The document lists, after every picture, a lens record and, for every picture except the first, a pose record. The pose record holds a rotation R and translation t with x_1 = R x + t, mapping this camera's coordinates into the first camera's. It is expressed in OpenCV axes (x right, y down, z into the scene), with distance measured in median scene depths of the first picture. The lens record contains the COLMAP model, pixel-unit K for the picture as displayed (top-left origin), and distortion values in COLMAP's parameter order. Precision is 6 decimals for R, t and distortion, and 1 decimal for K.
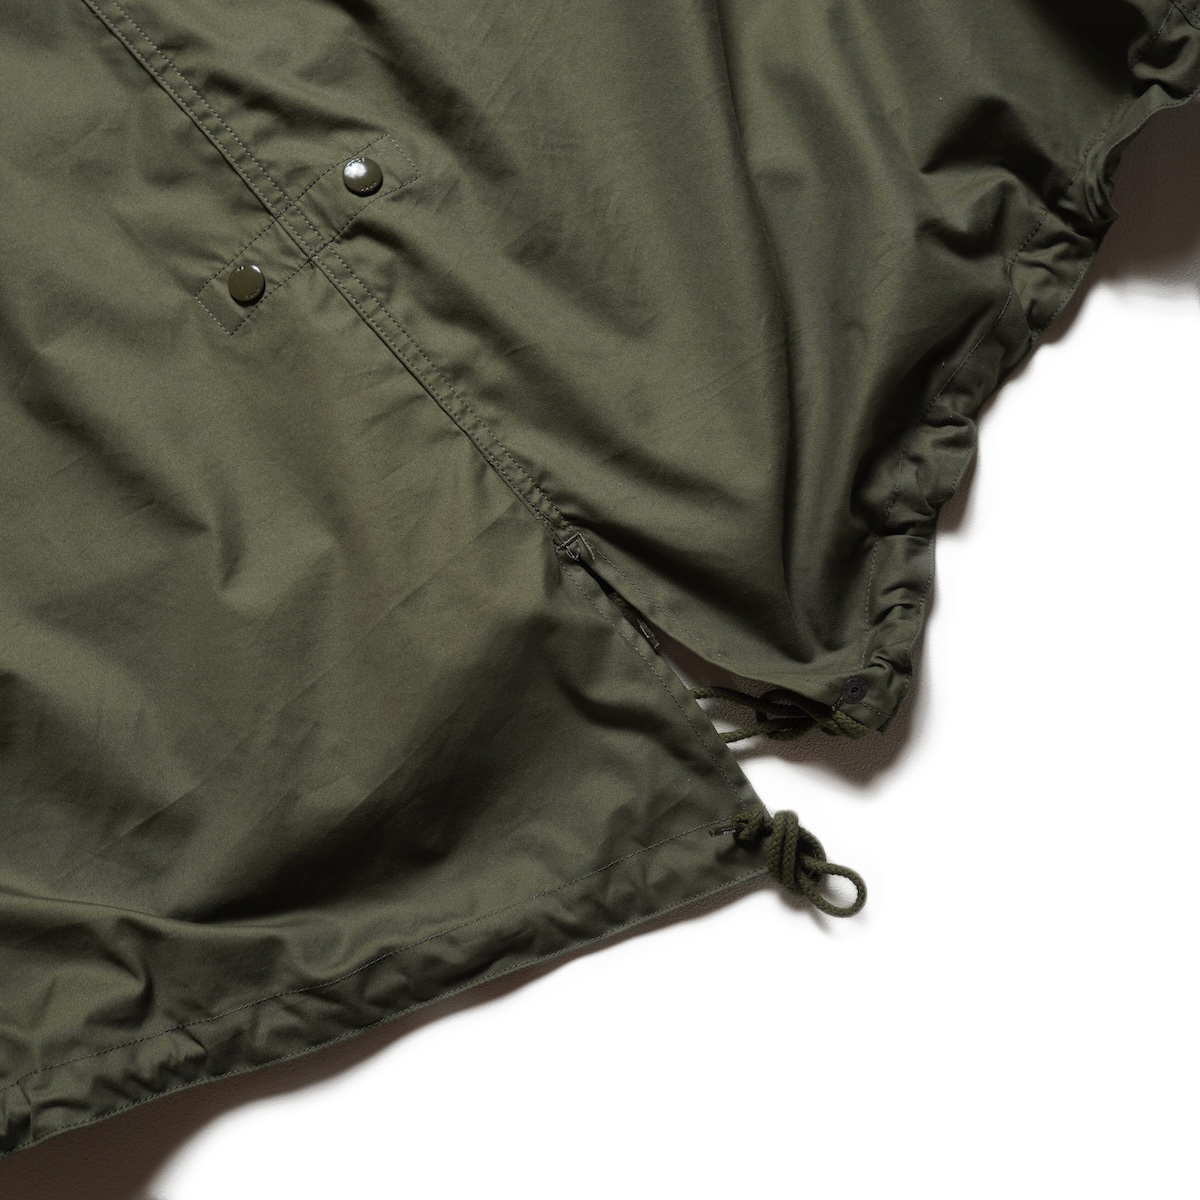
lens RADIAL K [[1465.1, 0, 603.1], [0, 1465.1, 593.2], [0, 0, 1]] dist [-0.018929, 0.000000]
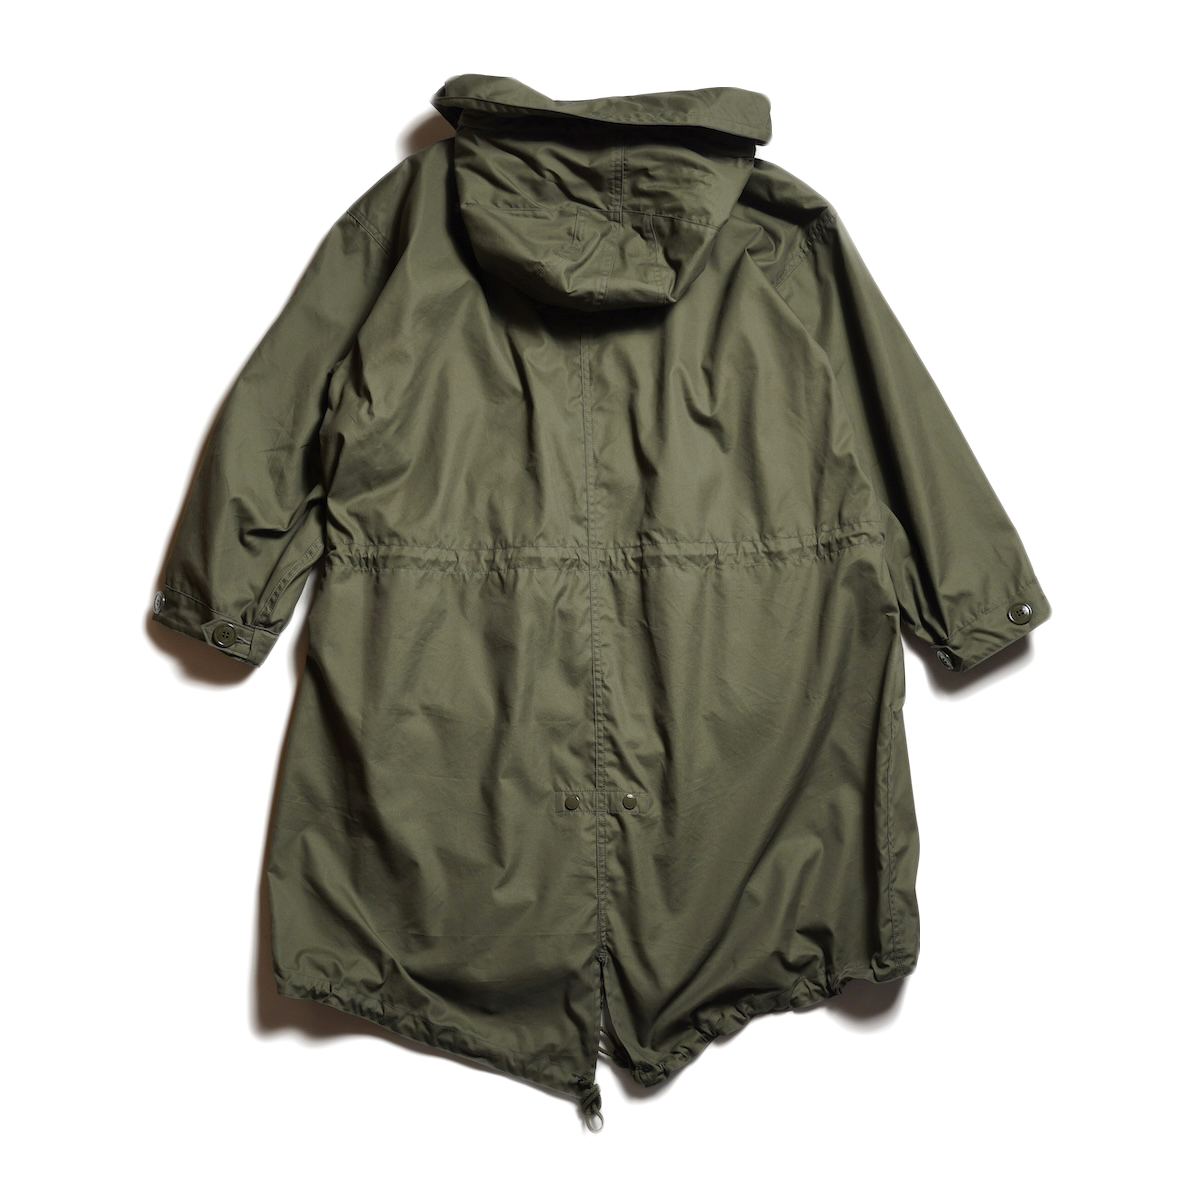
lens RADIAL K [[1465.1, 0, 590.5], [0, 1465.1, 602.9], [0, 0, 1]] dist [-0.018929, 0.000000]
pose [[0.765276, 0.636046, -0.098984, -0.185380], [-0.642012, 0.765324, -0.045812, -0.395047], [0.046616, 0.098608, 0.994034, -1.750155]]
